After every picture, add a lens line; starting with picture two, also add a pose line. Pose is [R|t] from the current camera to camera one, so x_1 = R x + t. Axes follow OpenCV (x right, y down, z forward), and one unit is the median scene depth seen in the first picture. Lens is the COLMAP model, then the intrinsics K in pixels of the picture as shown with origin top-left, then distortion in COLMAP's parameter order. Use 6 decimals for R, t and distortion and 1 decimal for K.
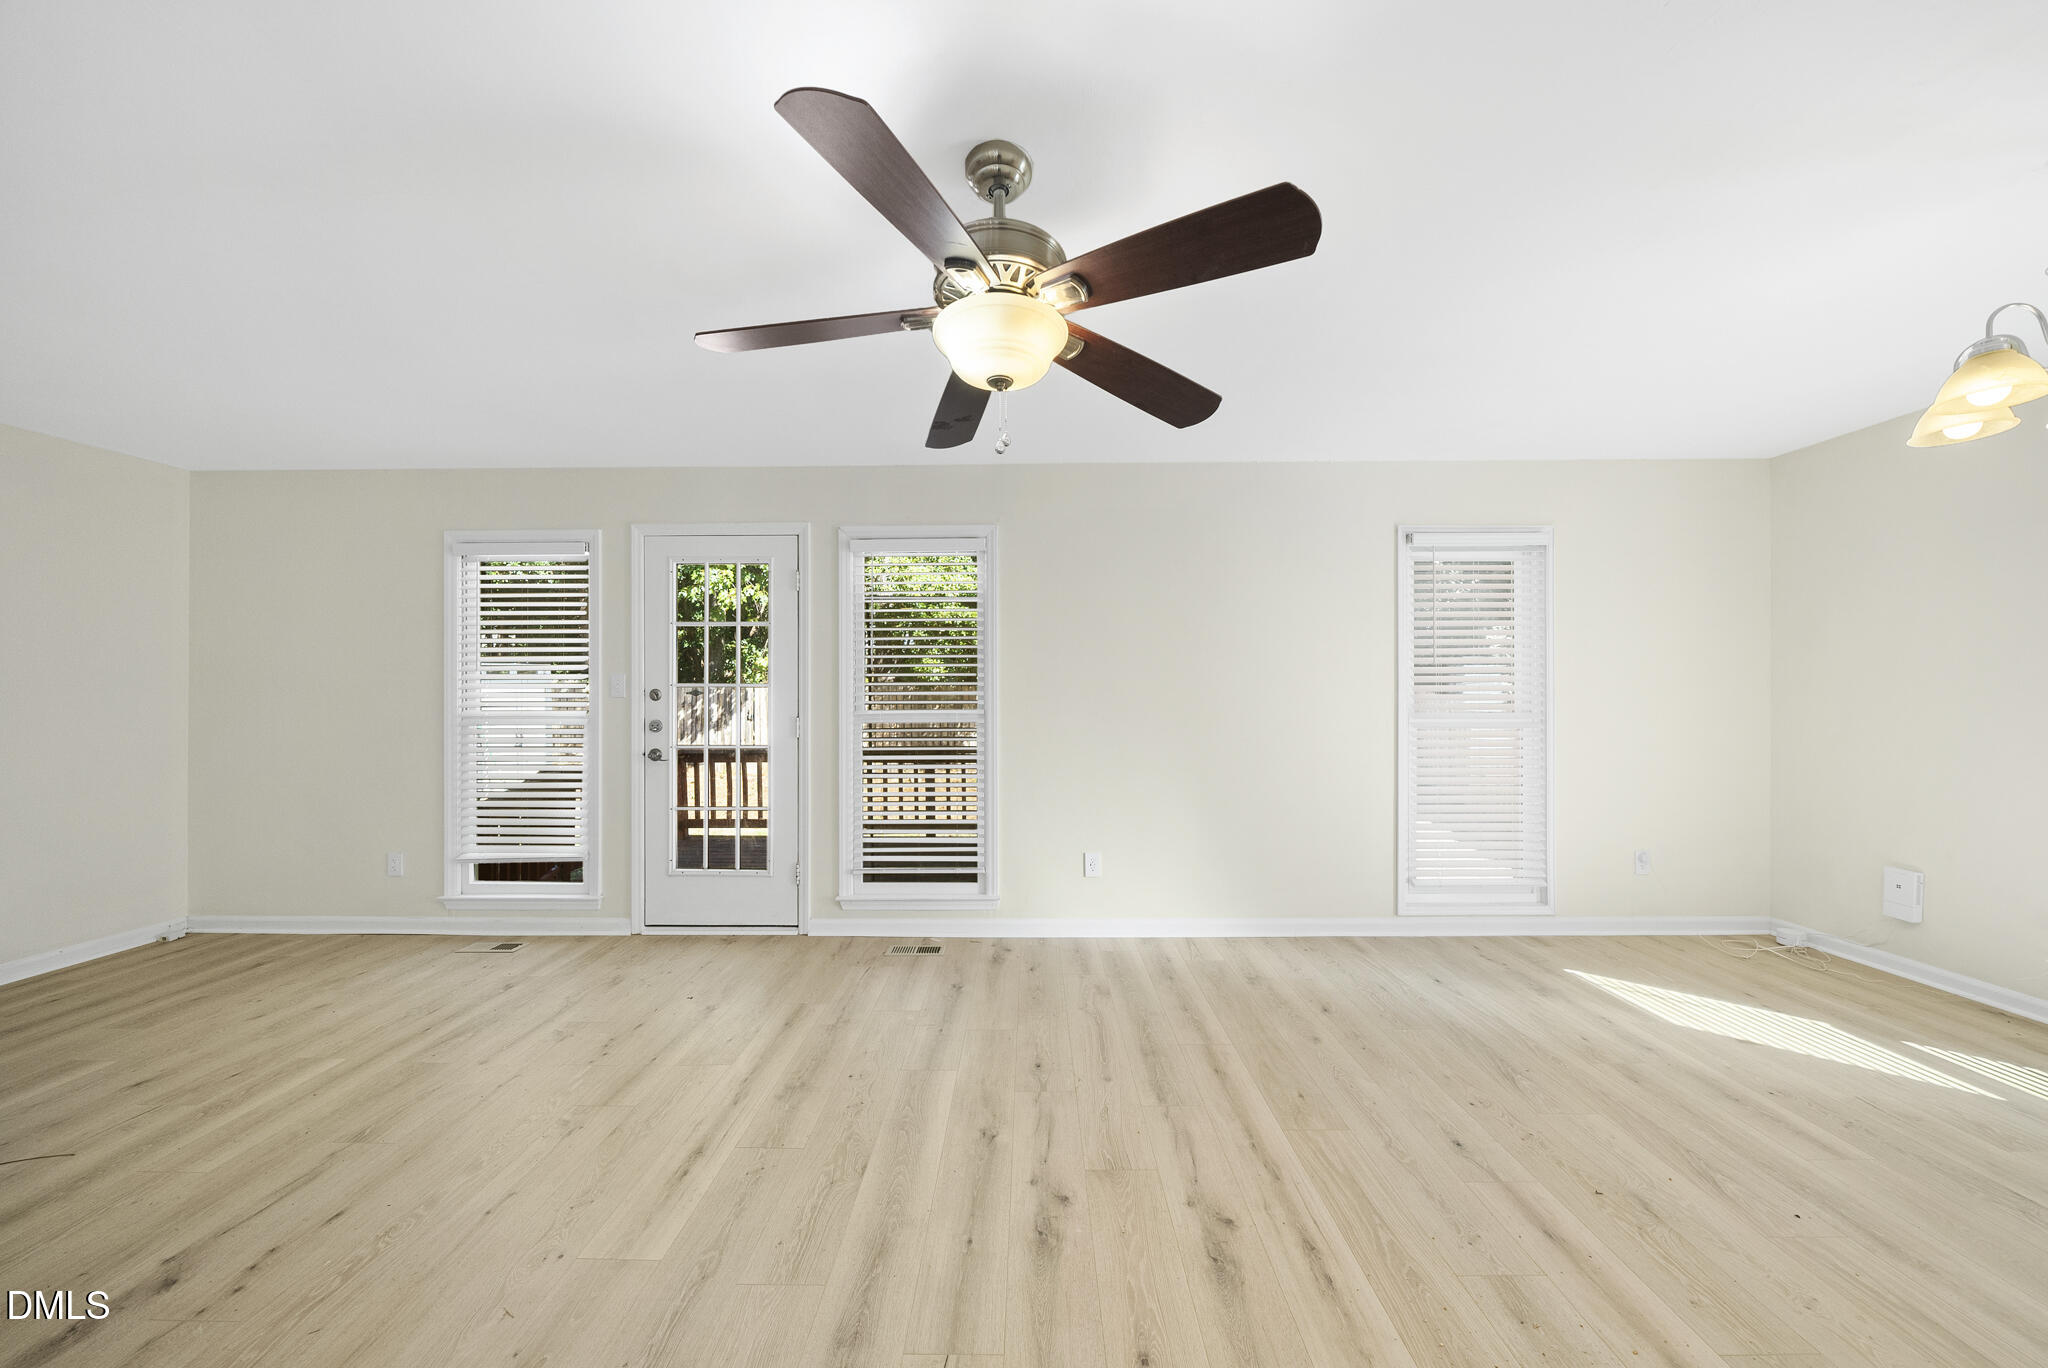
lens RADIAL K [[704.1, 0, 1021.0], [0, 704.1, 688.0], [0, 0, 1]] dist [-0.003806, -0.000888]
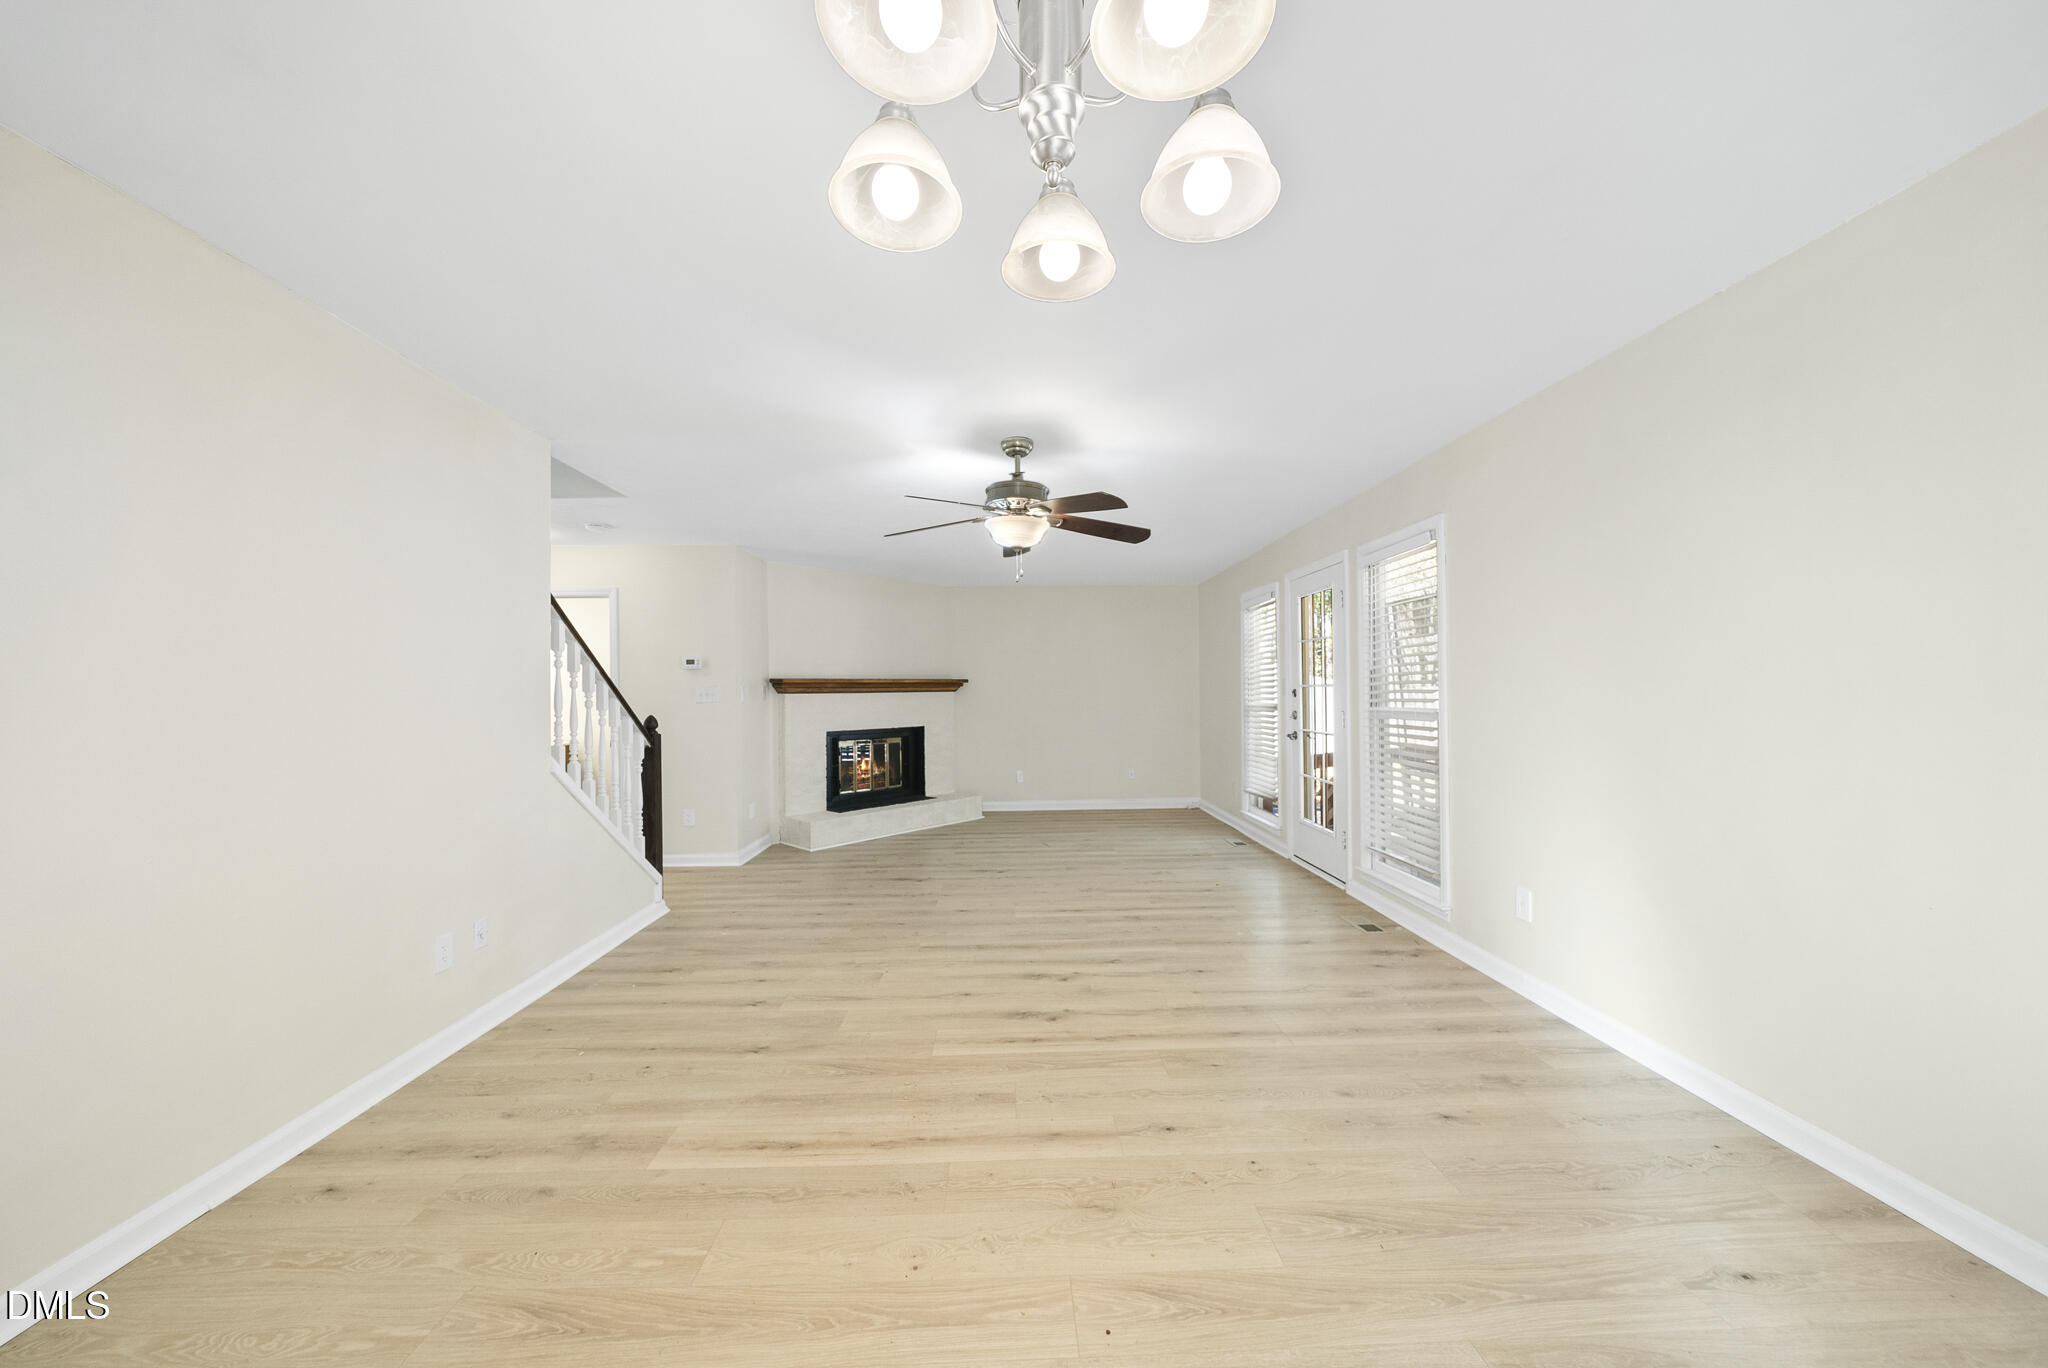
lens RADIAL K [[704.1, 0, 1019.7], [0, 704.1, 684.7], [0, 0, 1]] dist [-0.003806, -0.000888]
pose [[0.039209, -0.011079, -0.999170, 0.970183], [0.018695, 0.999772, -0.010352, -0.003215], [0.999056, -0.018274, 0.039407, 0.434819]]
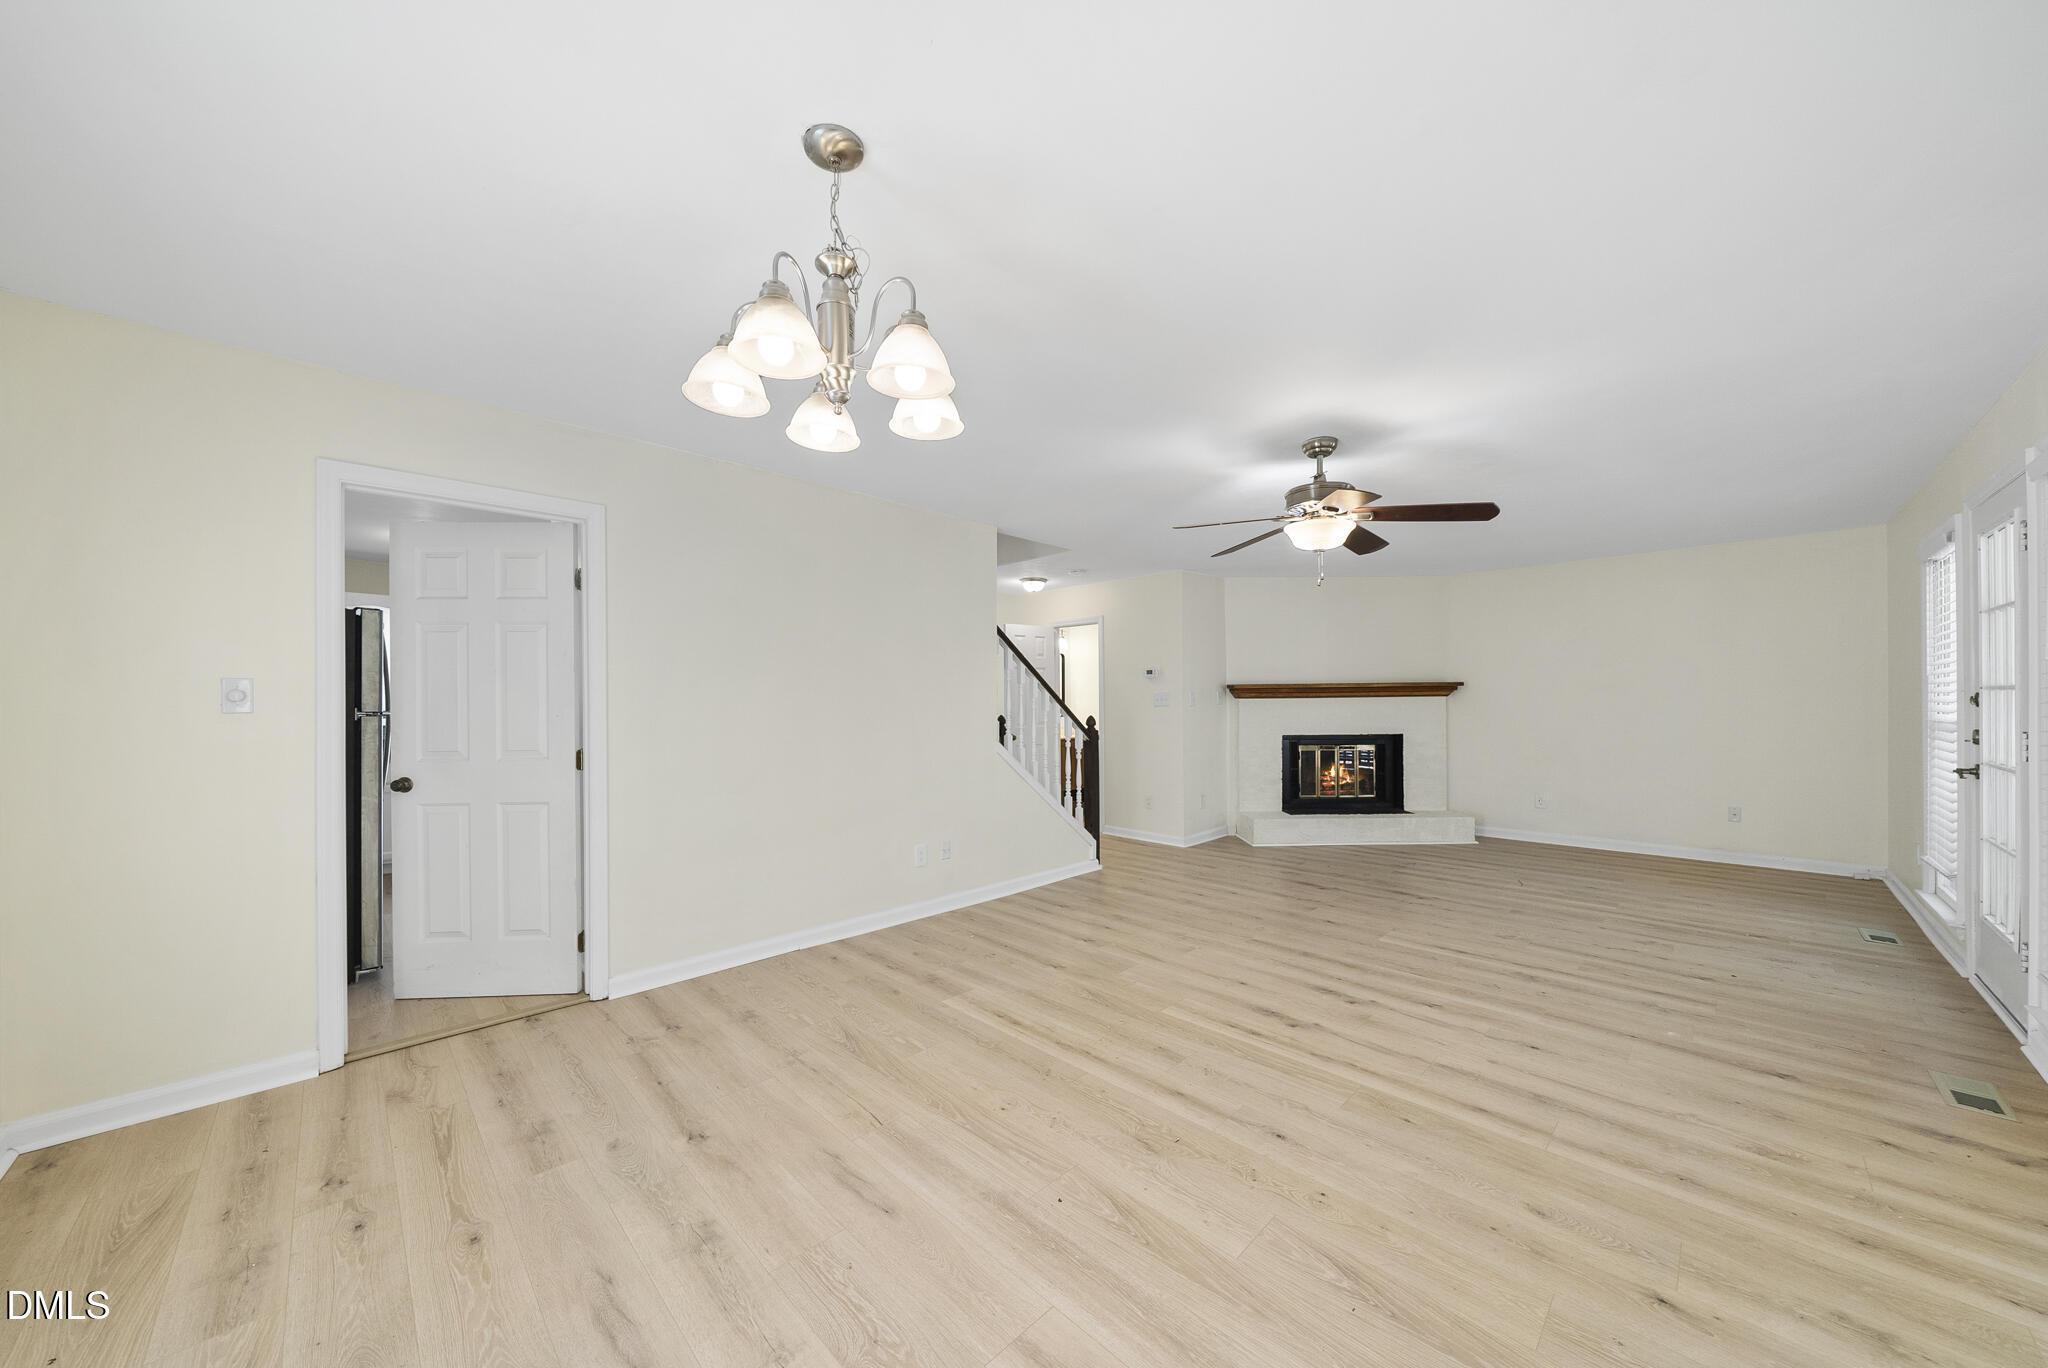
lens RADIAL K [[704.1, 0, 1027.2], [0, 704.1, 690.6], [0, 0, 1]] dist [-0.003806, -0.000888]
pose [[-0.698690, -0.005240, -0.715405, 0.954069], [0.013570, 0.999696, -0.020575, 0.000563], [0.715296, -0.024084, -0.698407, 0.860021]]
